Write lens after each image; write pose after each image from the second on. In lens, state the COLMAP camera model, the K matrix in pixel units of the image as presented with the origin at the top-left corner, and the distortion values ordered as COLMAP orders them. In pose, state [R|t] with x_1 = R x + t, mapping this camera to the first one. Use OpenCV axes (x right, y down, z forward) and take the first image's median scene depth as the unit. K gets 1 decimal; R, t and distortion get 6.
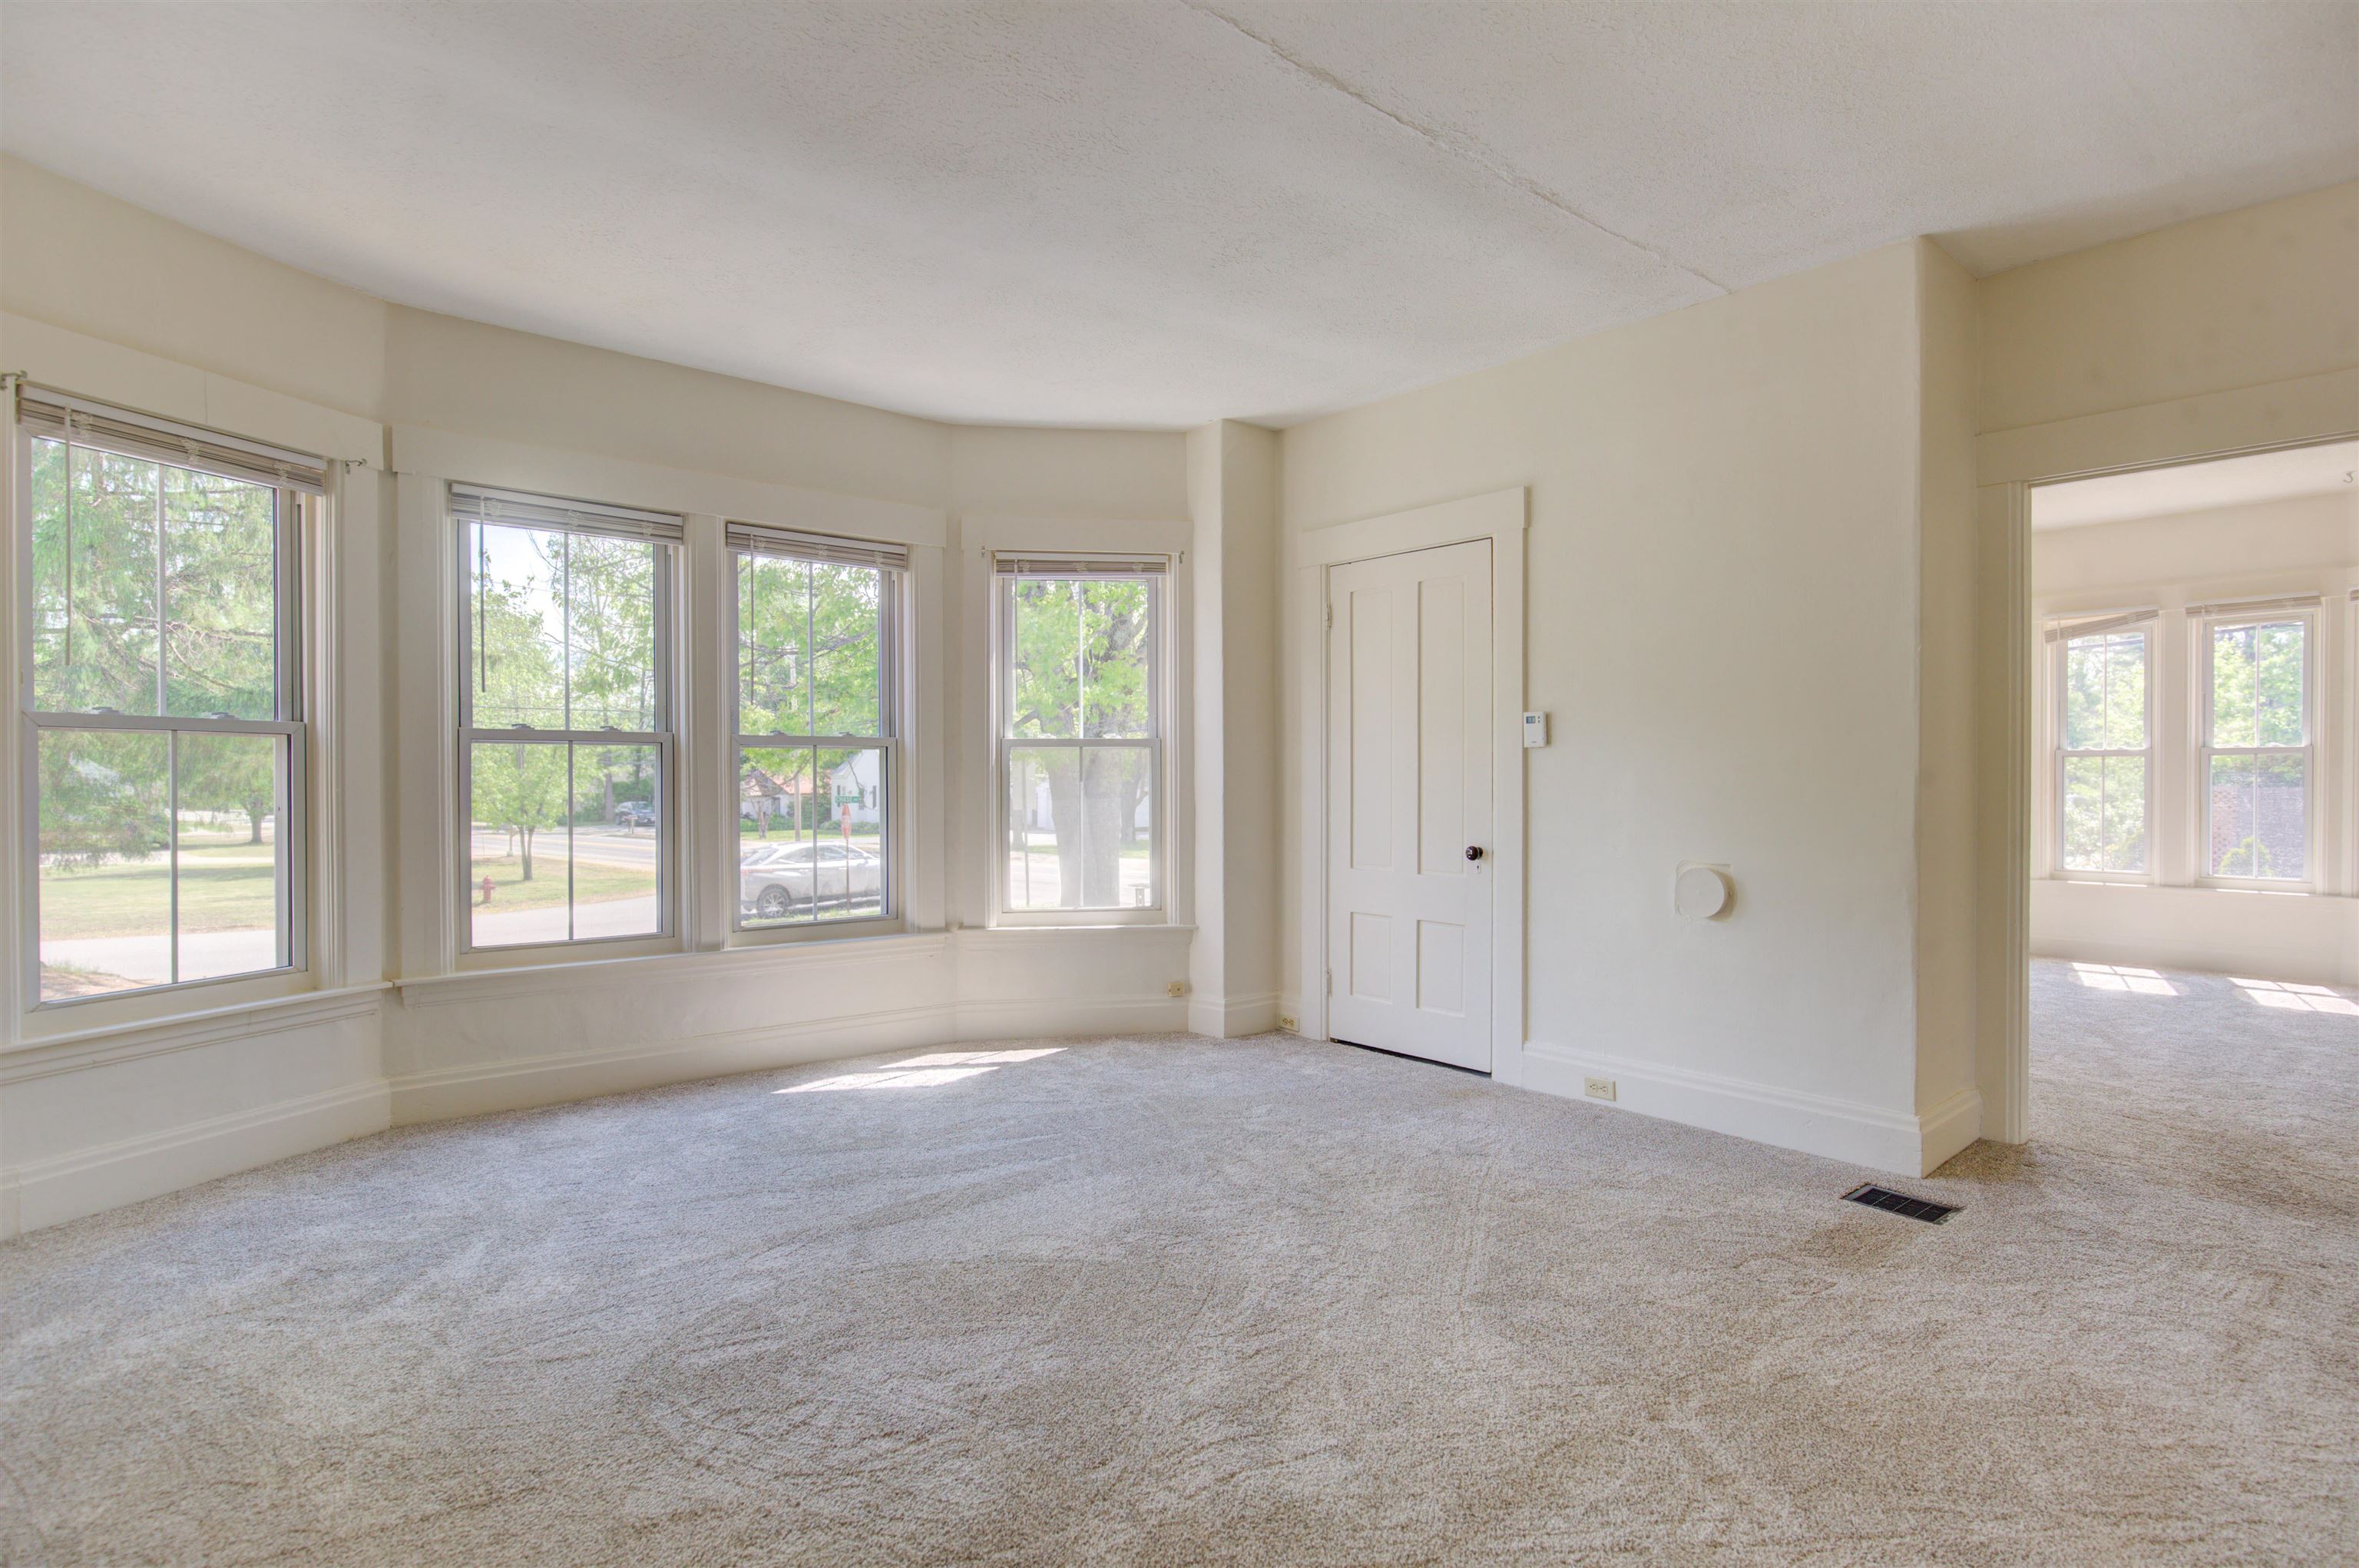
lens RADIAL K [[1231.9, 0, 1127.5], [0, 1231.9, 778.0], [0, 0, 1]] dist [-0.000442, 0.000388]
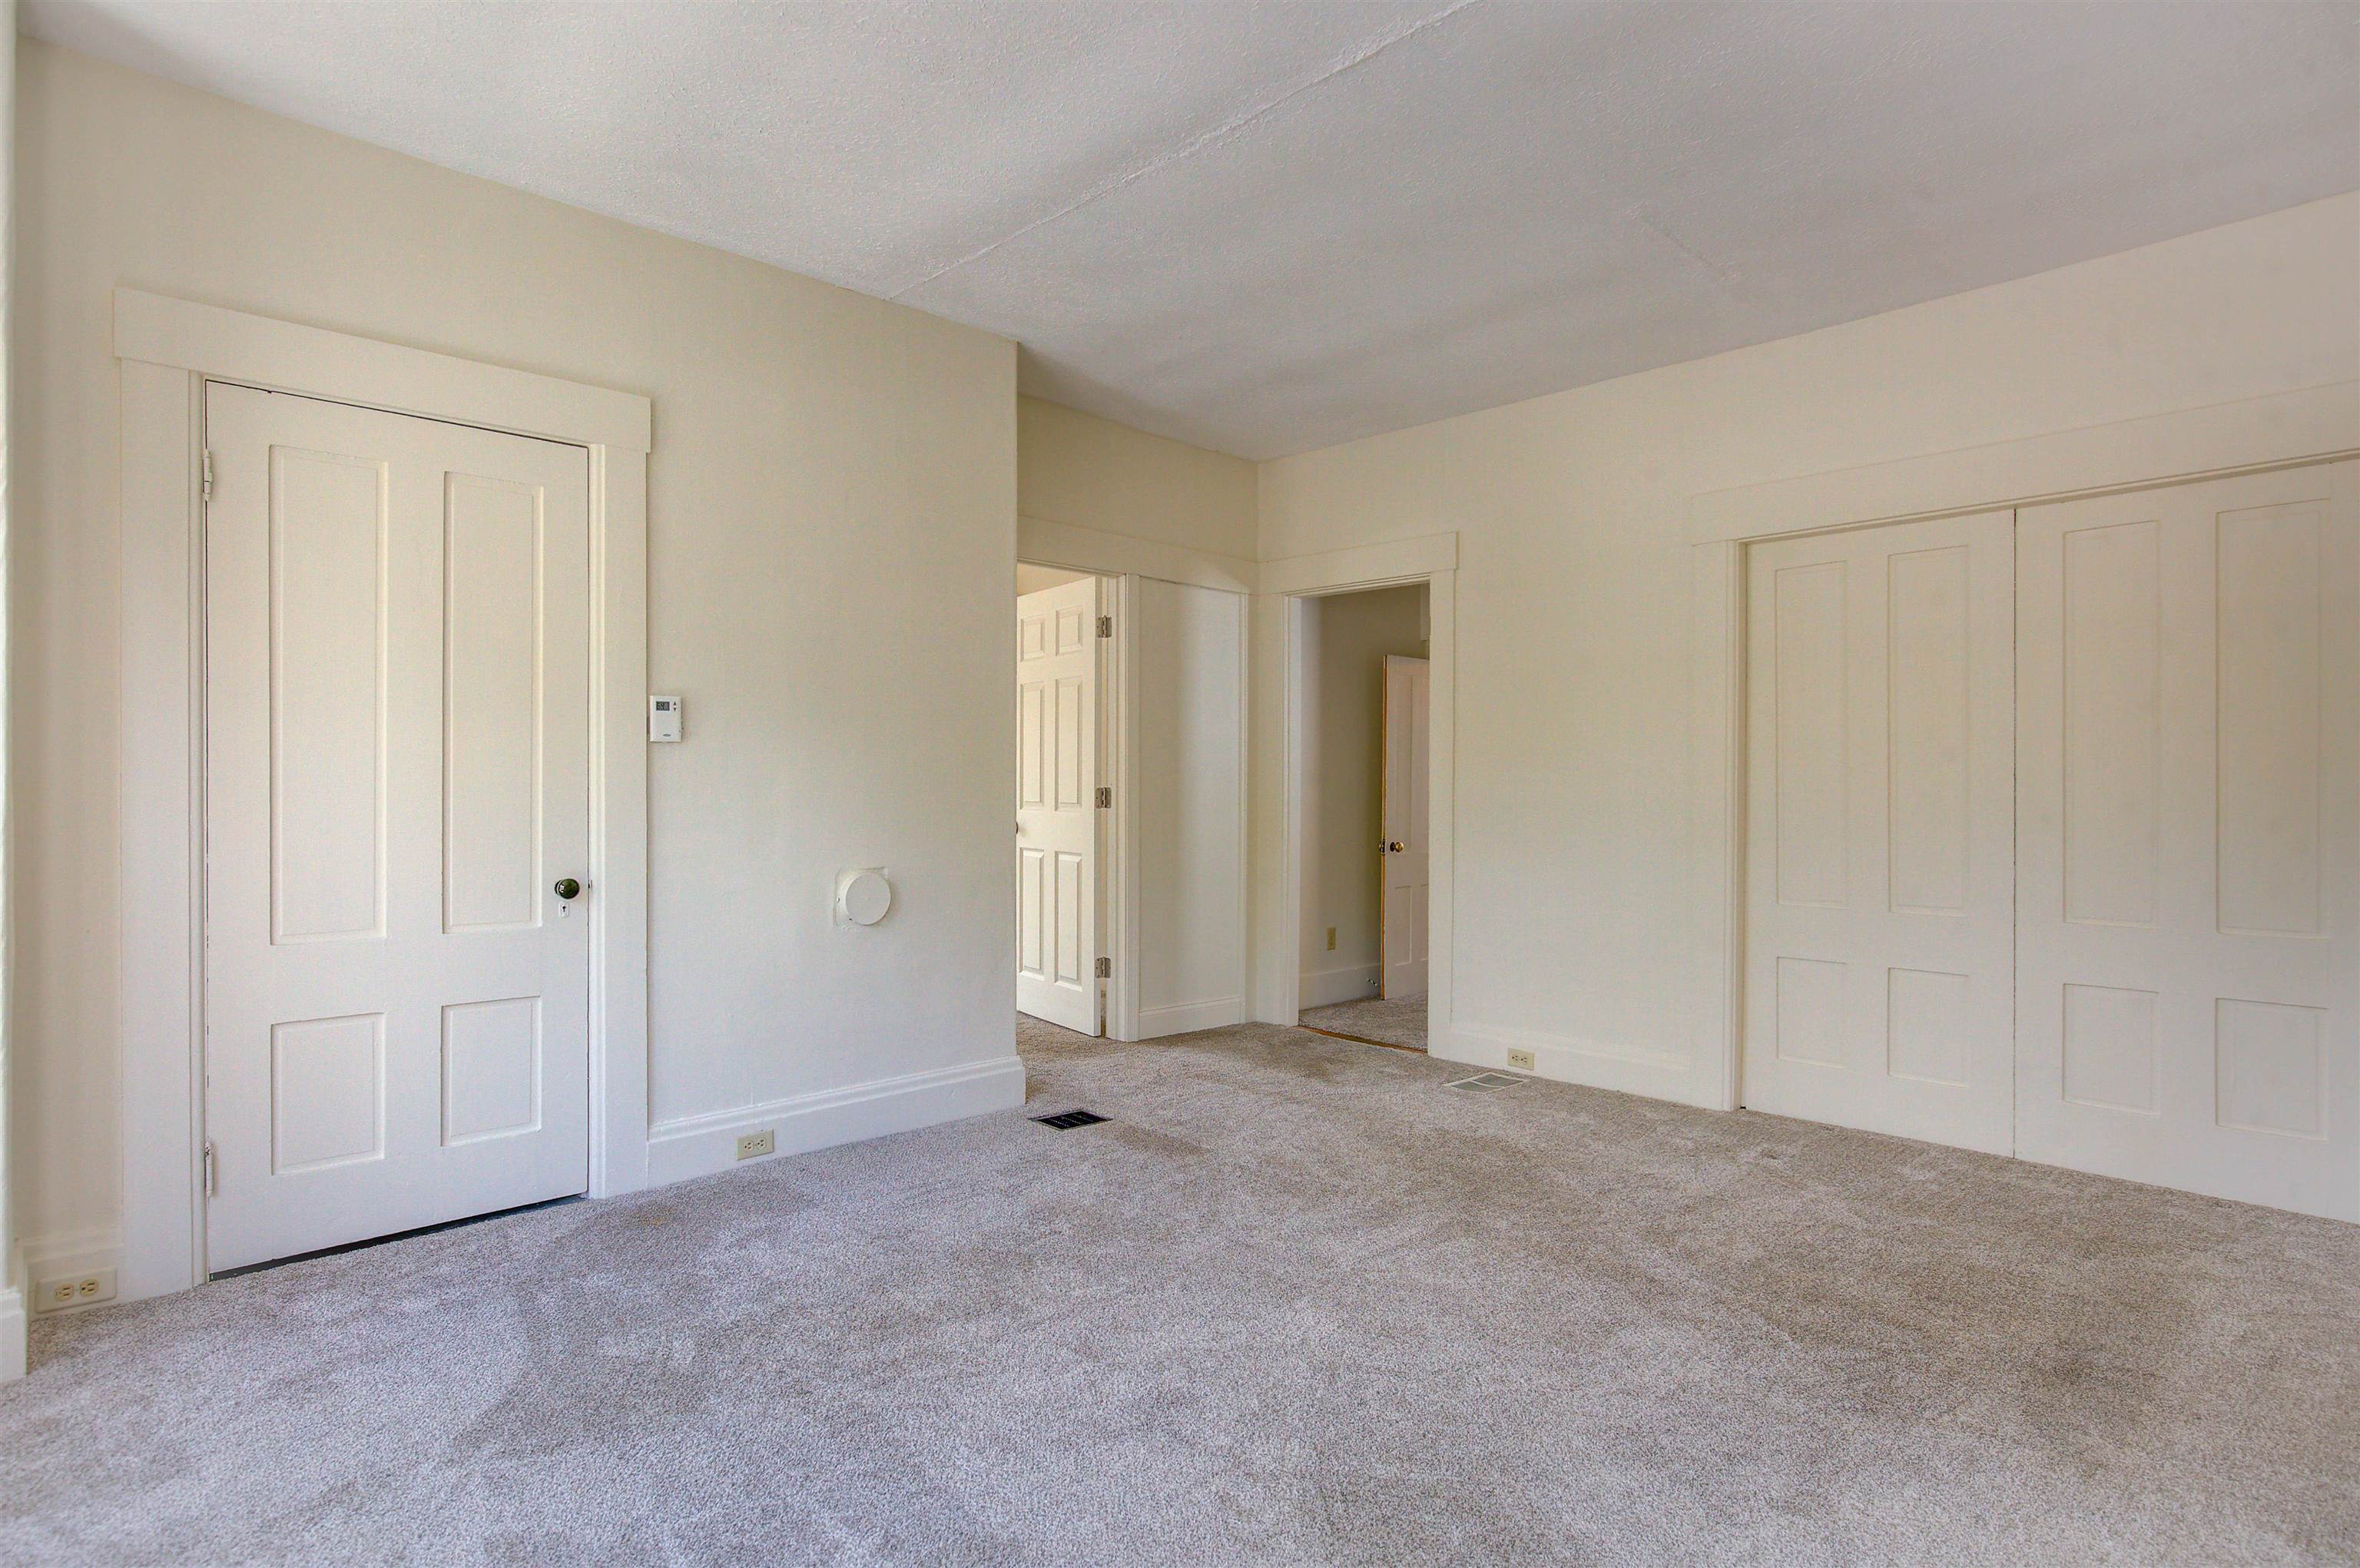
lens RADIAL K [[1245.4, 0, 1174.0], [0, 1245.4, 803.0], [0, 0, 1]] dist [-0.002474, 0.000986]
pose [[-0.085249, -0.014598, 0.996253, -0.477112], [0.009487, 0.999835, 0.015462, 0.004381], [-0.996314, 0.010770, -0.085097, 0.752504]]
